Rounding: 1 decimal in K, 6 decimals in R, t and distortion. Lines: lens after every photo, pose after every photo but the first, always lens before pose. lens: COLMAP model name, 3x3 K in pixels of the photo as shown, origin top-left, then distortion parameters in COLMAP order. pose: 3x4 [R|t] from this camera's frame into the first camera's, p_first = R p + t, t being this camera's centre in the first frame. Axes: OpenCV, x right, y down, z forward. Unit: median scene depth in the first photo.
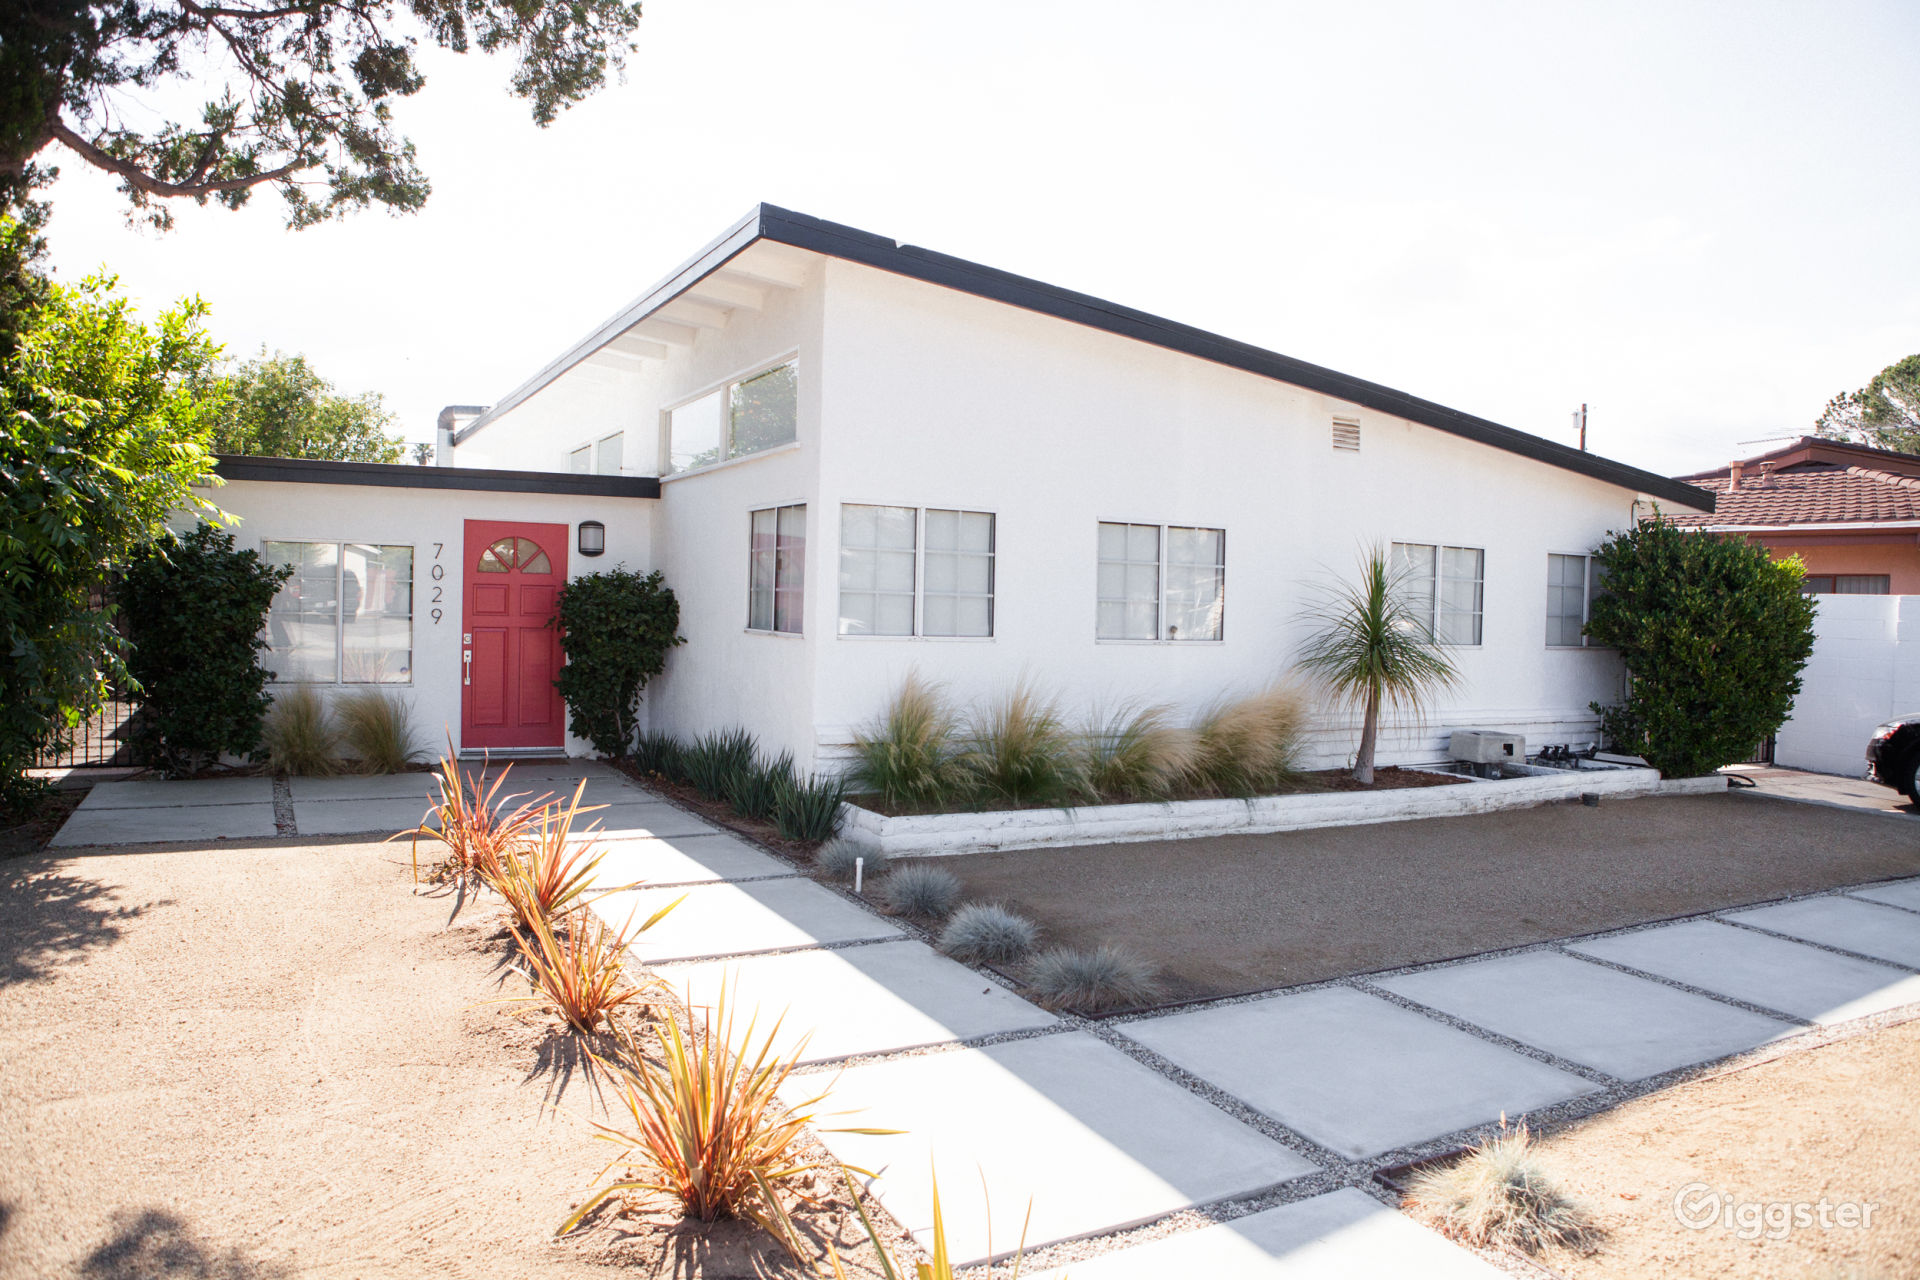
lens RADIAL K [[1318.7, 0, 960.0], [0, 1318.7, 640.0], [0, 0, 1]] dist [-0.052369, 0.000535]
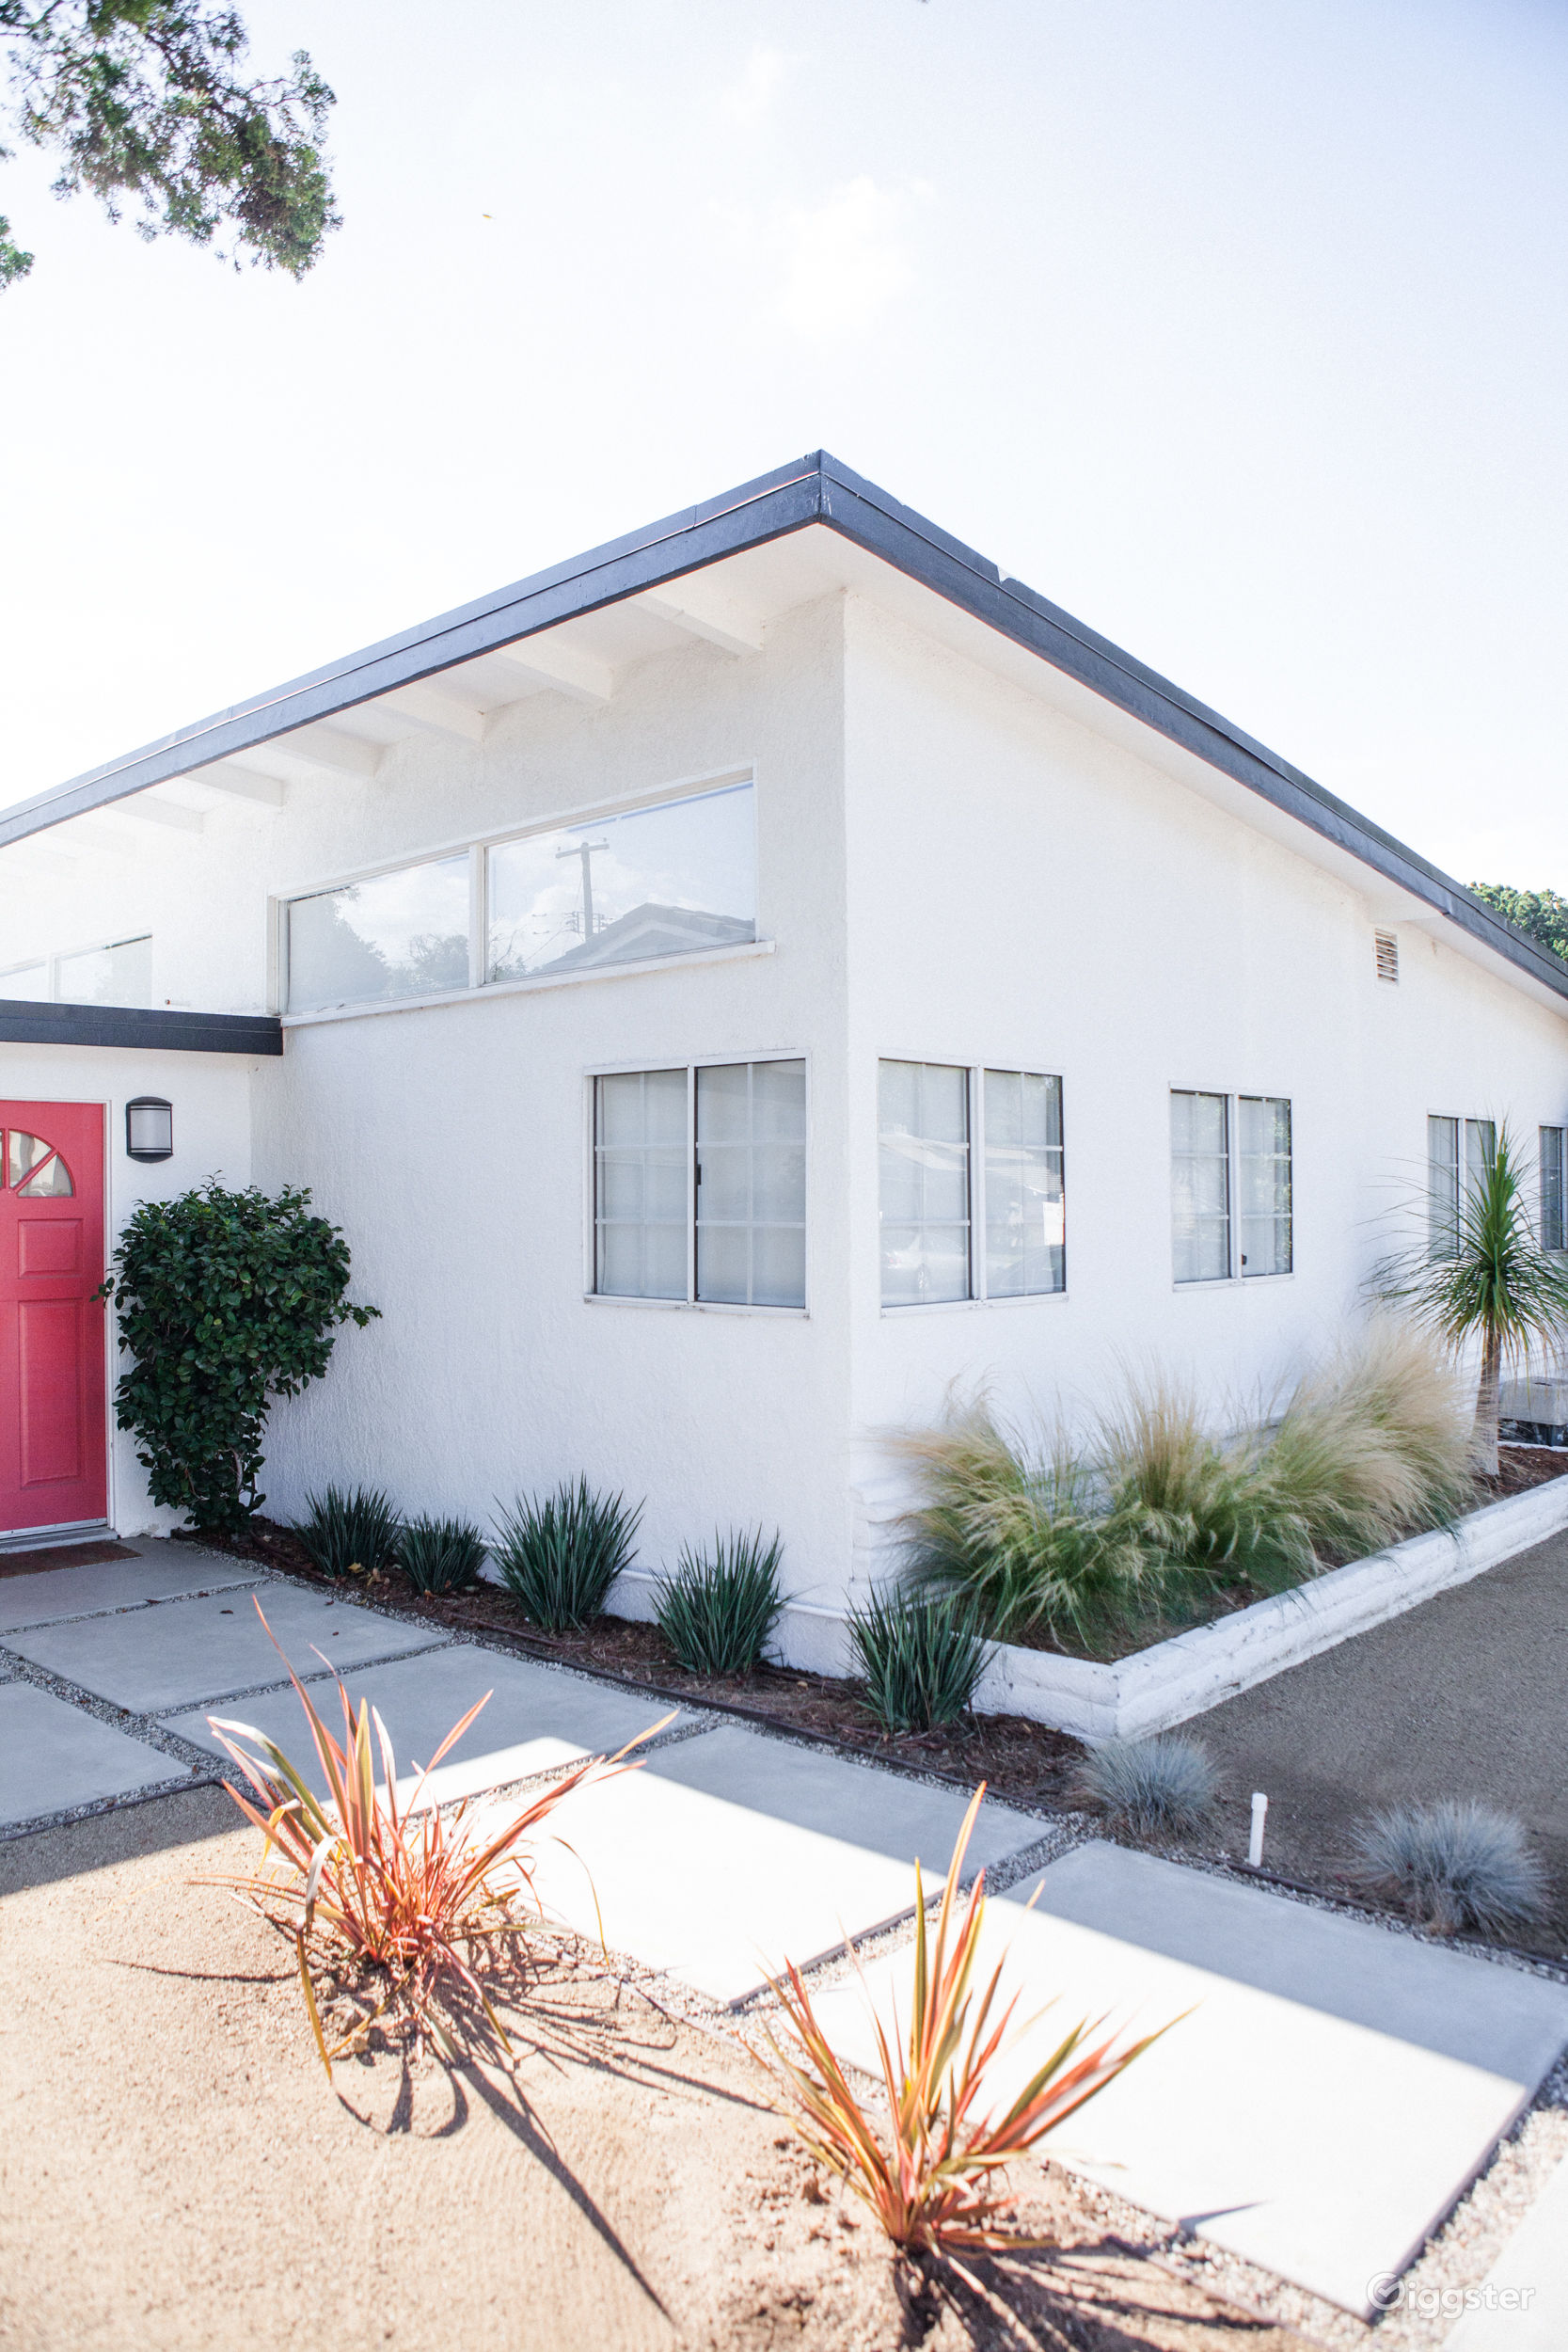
lens RADIAL K [[1615.2, 0, 788.3], [0, 1615.2, 1219.6], [0, 0, 1]] dist [-0.052369, 0.000535]
pose [[0.945978, -0.034525, 0.322386, -0.290432], [0.037210, 0.999305, -0.002167, -0.034095], [-0.322087, 0.014045, 0.946606, 0.345511]]
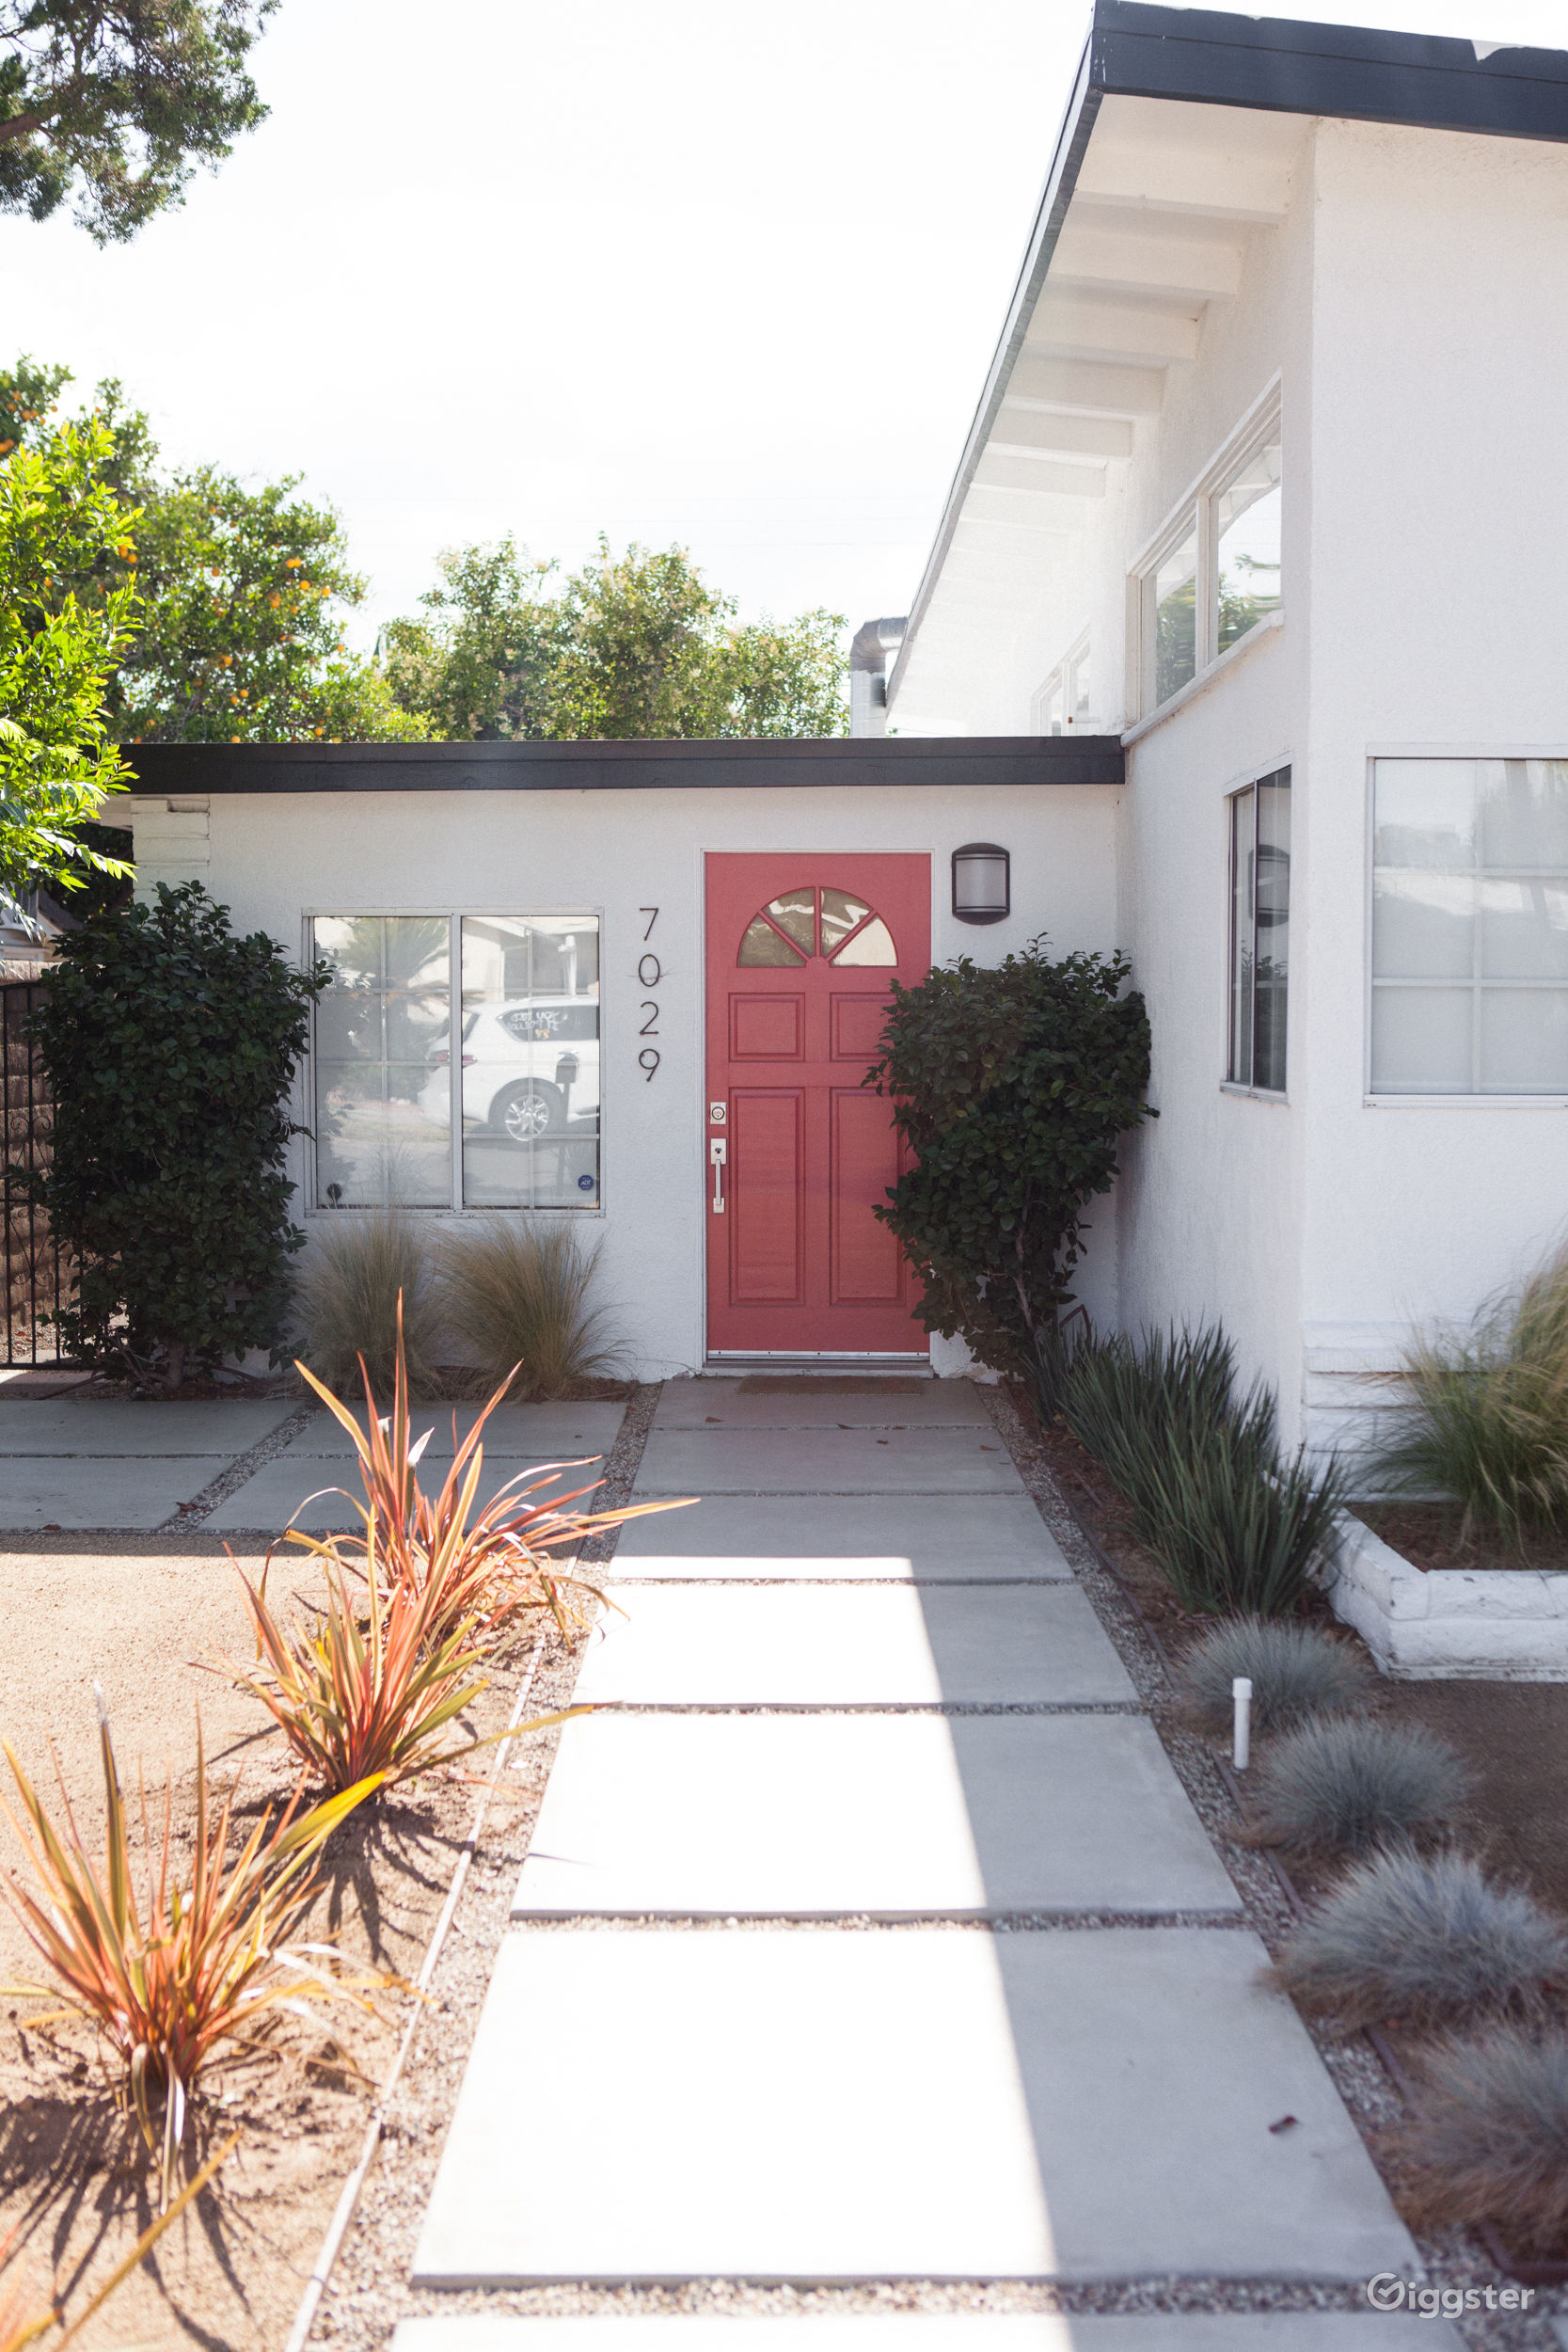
lens RADIAL K [[2840.4, 0, 784.0], [0, 2840.4, 1176.0], [0, 0, 1]] dist [0.000894, 0.067304]
pose [[0.883385, 0.001299, -0.468646, 0.128810], [0.009206, 0.999755, 0.020125, 0.001563], [0.468558, -0.022093, 0.883157, 0.145774]]
